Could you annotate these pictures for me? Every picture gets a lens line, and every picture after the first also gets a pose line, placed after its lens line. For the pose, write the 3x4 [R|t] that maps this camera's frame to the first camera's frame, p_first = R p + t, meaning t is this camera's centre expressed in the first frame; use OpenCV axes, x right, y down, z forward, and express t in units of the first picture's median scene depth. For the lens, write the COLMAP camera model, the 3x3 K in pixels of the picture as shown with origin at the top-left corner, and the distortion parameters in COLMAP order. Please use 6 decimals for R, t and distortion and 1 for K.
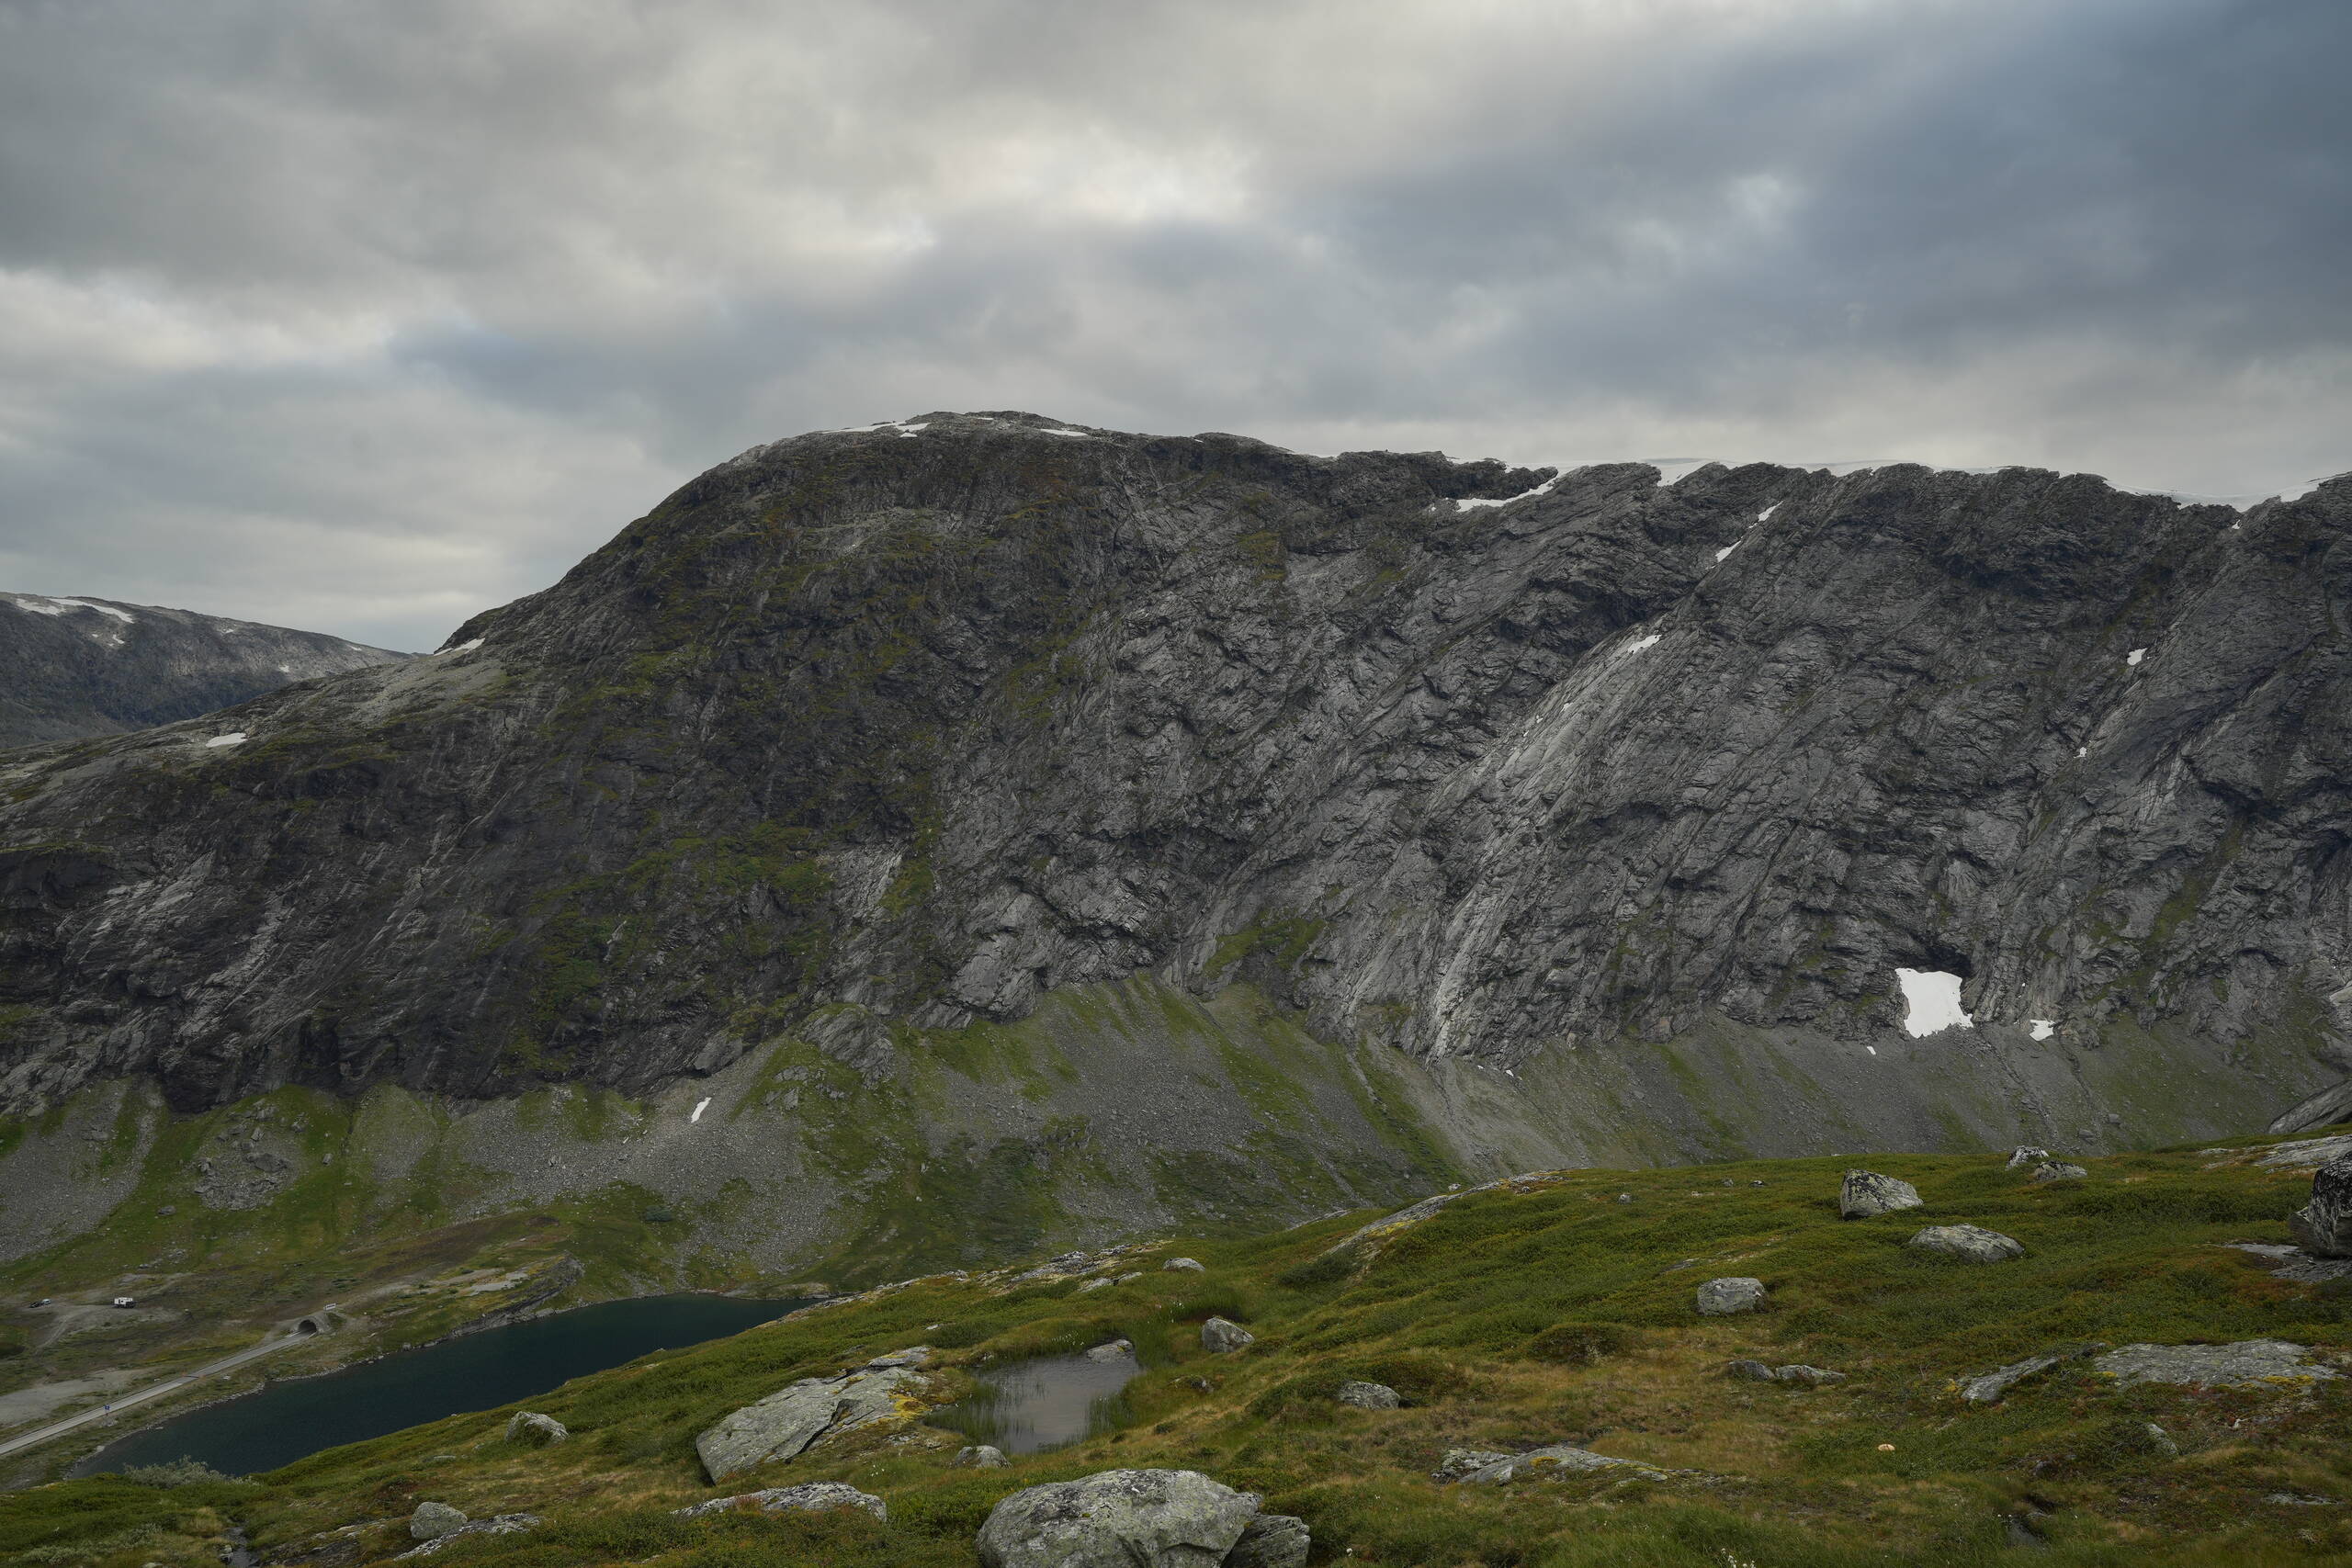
lens RADIAL K [[1882.4, 0, 1177.3], [0, 1882.4, 784.1], [0, 0, 1]] dist [-0.004095, 0.011606]
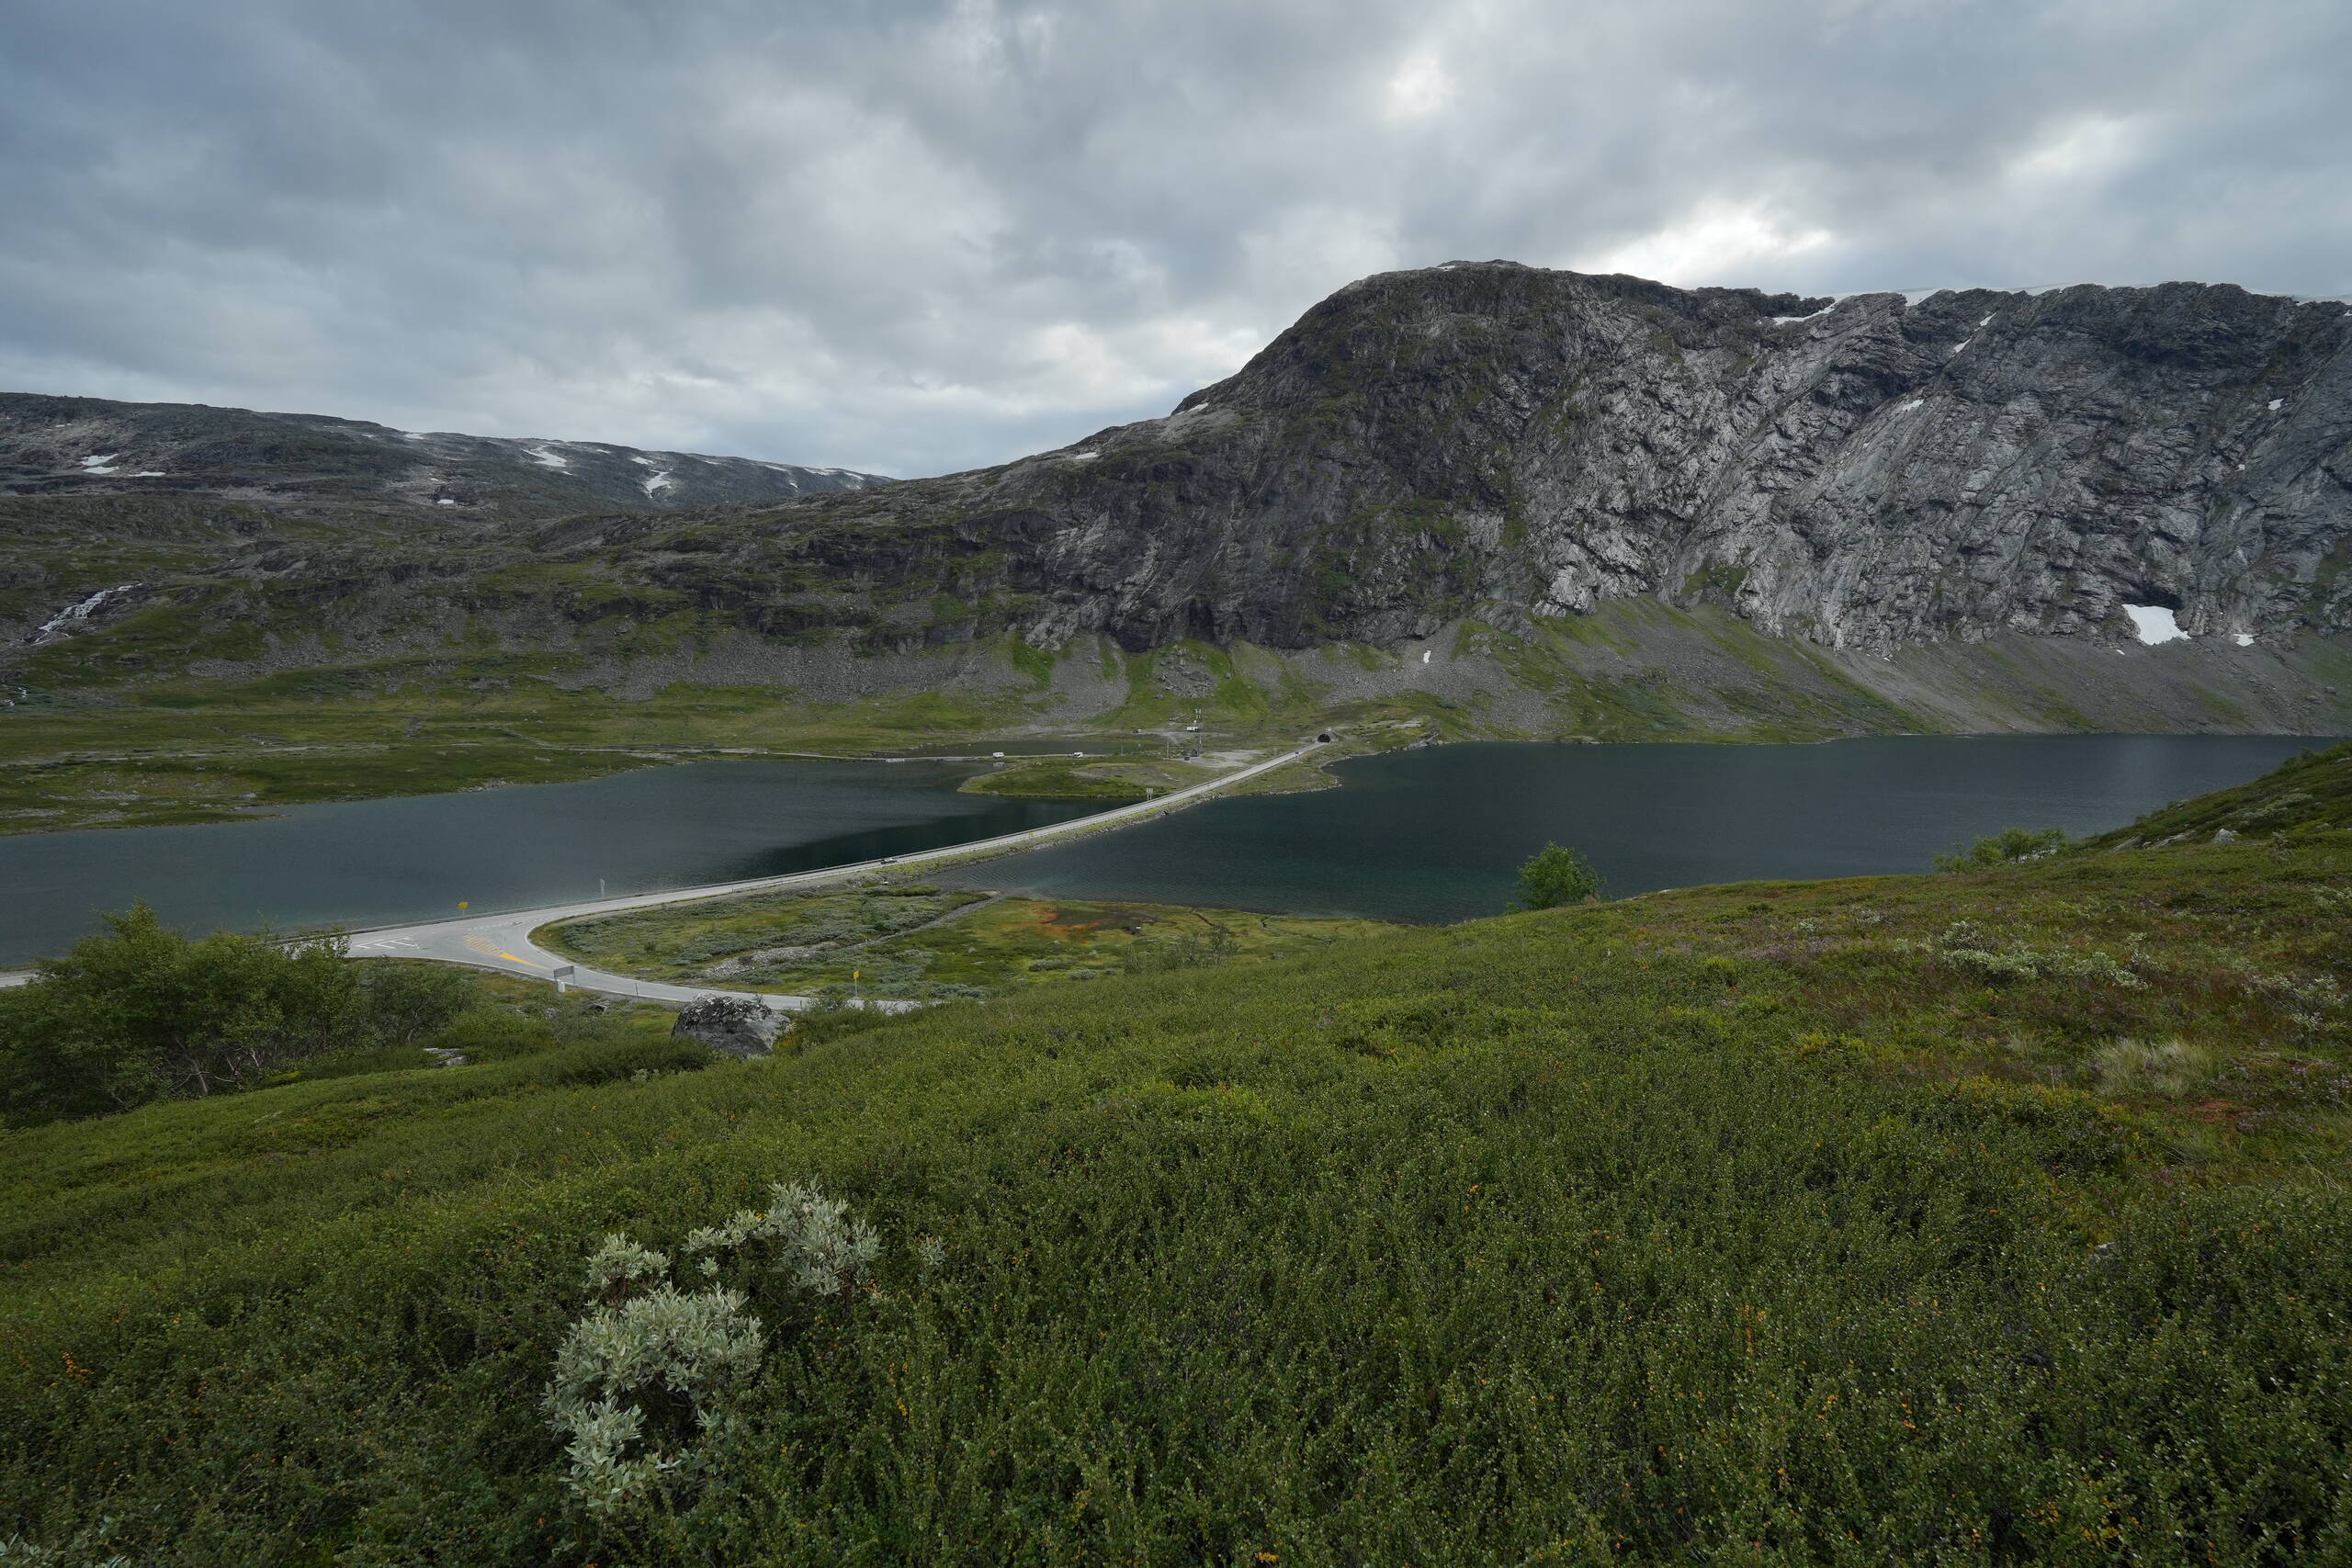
lens RADIAL K [[1028.2, 0, 1178.4], [0, 1028.2, 788.8], [0, 0, 1]] dist [-0.006999, 0.001830]
pose [[0.988486, 0.017812, -0.150264, -0.251670], [0.008733, 0.984676, 0.174172, 0.098090], [0.151063, -0.173479, 0.973183, 0.063355]]
